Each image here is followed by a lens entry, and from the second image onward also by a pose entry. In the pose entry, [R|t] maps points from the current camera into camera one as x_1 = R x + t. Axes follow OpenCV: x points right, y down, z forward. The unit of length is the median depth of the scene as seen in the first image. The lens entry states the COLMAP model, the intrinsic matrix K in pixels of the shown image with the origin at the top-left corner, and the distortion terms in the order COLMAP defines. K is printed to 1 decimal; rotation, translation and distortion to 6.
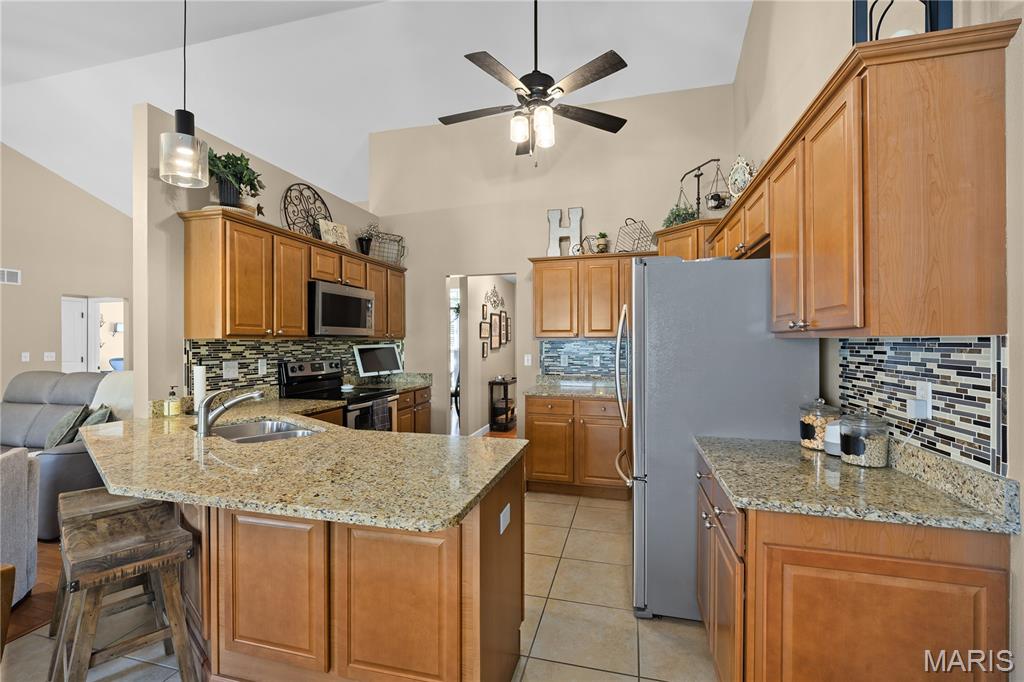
lens RADIAL K [[448.5, 0, 512.0], [0, 448.5, 341.0], [0, 0, 1]] dist [-0.000461, -0.000146]
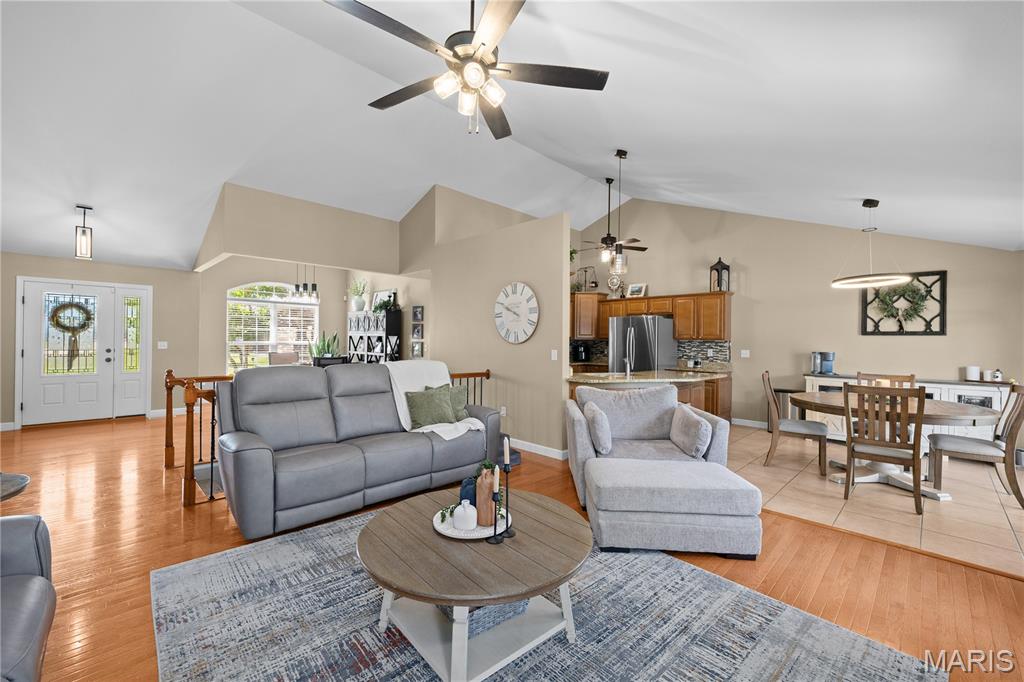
lens RADIAL K [[417.4, 0, 512.0], [0, 417.4, 341.0], [0, 0, 1]] dist [0.001918, 0.000111]
pose [[0.503084, 0.007532, 0.864204, -1.976069], [-0.013100, 0.999914, -0.001089, 0.013811], [-0.864138, -0.010773, 0.503140, 0.249143]]
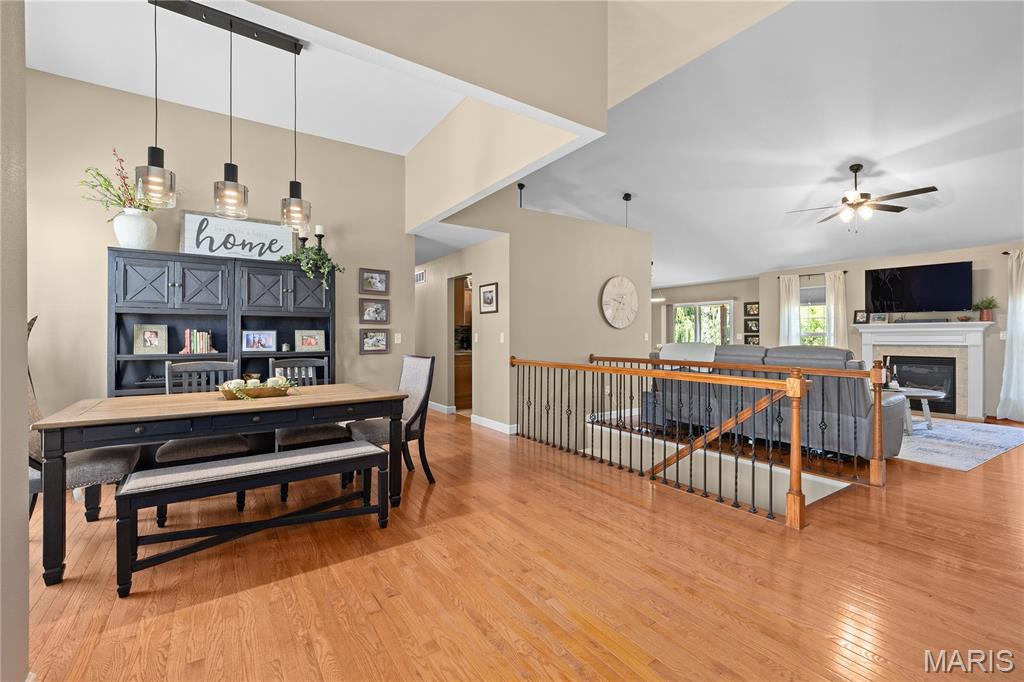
lens RADIAL K [[438.4, 0, 509.6], [0, 438.4, 337.9], [0, 0, 1]] dist [-0.001242, -0.001563]
pose [[-0.746076, 0.001916, 0.665858, -1.547022], [0.005314, 0.999981, 0.003077, 0.054552], [-0.665840, 0.005833, -0.746072, 2.758492]]
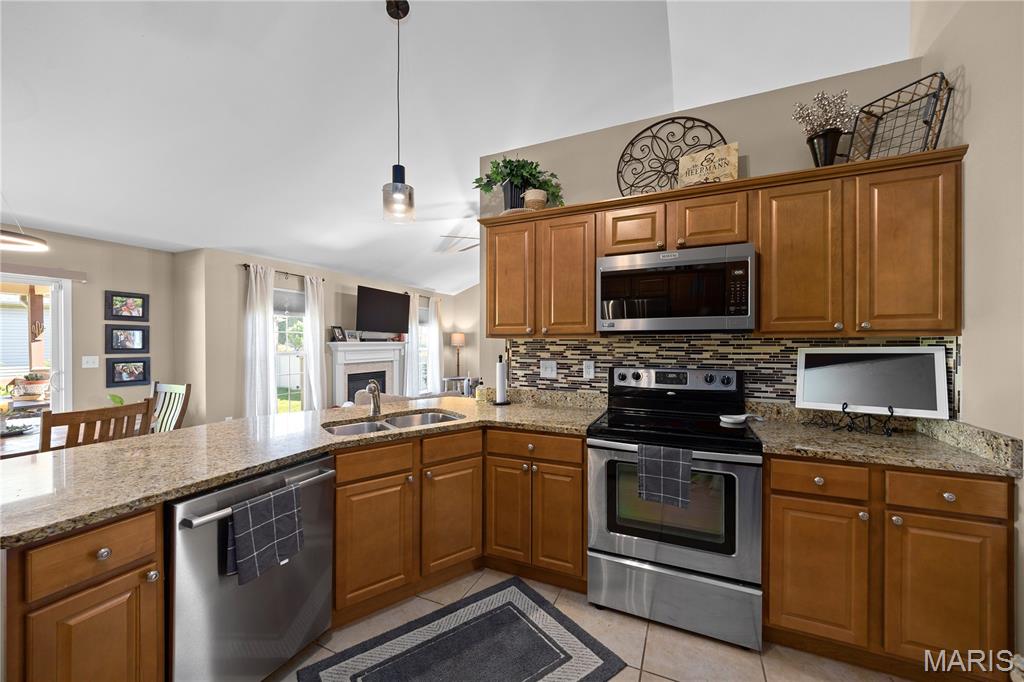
lens RADIAL K [[392.3, 0, 508.3], [0, 392.3, 343.0], [0, 0, 1]] dist [0.007779, -0.000232]
pose [[-0.174005, 0.005570, -0.984729, 0.237303], [0.003399, 0.999981, 0.005056, 0.001181], [0.984739, -0.002468, -0.174021, 1.026627]]
